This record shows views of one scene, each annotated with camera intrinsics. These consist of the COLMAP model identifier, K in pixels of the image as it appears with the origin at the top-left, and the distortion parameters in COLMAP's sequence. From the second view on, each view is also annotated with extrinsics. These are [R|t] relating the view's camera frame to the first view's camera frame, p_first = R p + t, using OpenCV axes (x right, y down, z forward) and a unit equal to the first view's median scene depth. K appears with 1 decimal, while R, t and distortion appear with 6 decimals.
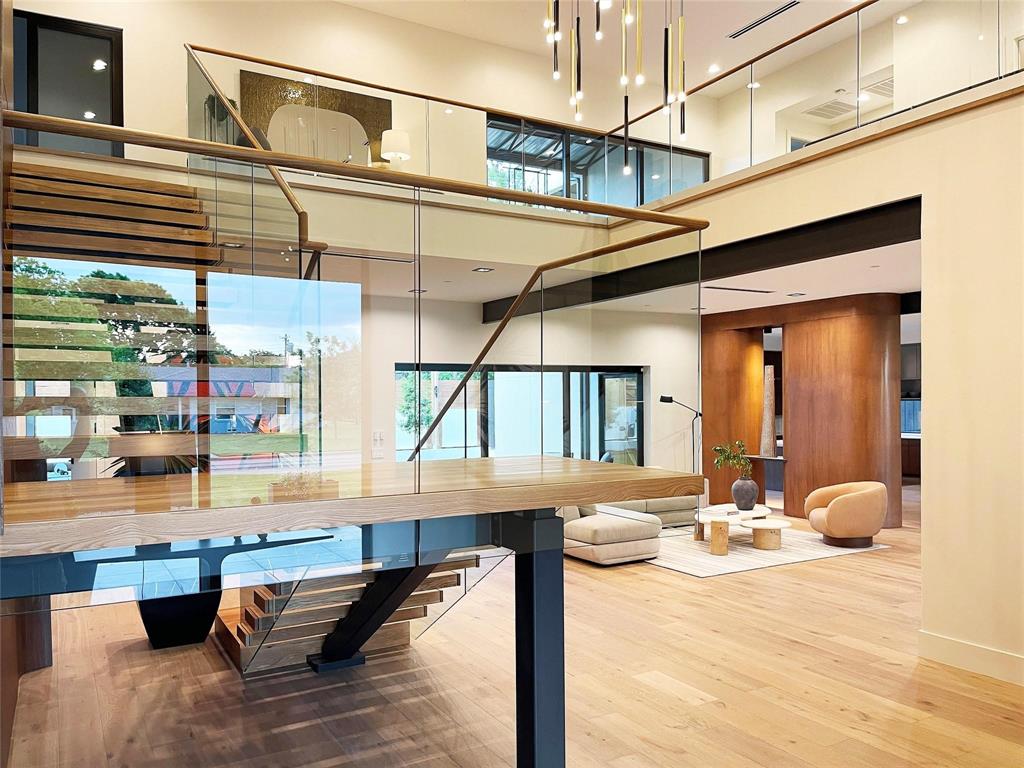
lens RADIAL K [[761.9, 0, 498.6], [0, 761.9, 407.9], [0, 0, 1]] dist [0.055033, -0.066158]
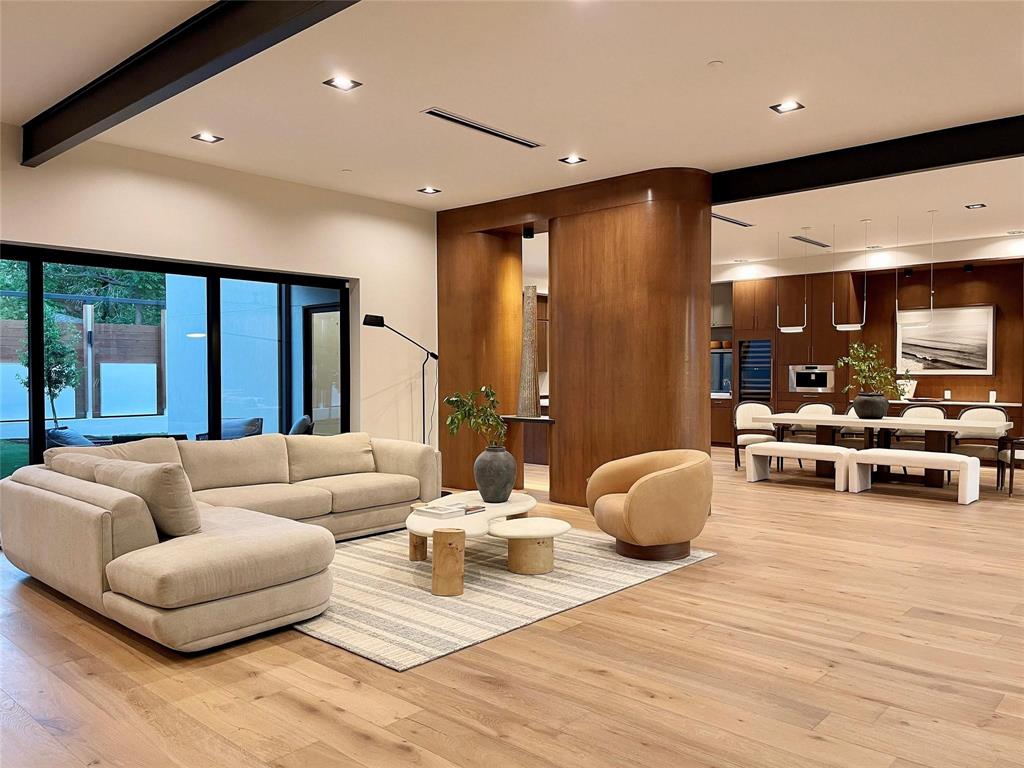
lens RADIAL K [[761.9, 0, 506.5], [0, 761.9, 386.4], [0, 0, 1]] dist [0.055033, -0.066158]
pose [[0.948257, 0.004837, 0.317466, 0.129312], [-0.007404, 0.999949, 0.006880, 0.036095], [-0.317417, -0.008875, 0.948245, 0.398183]]
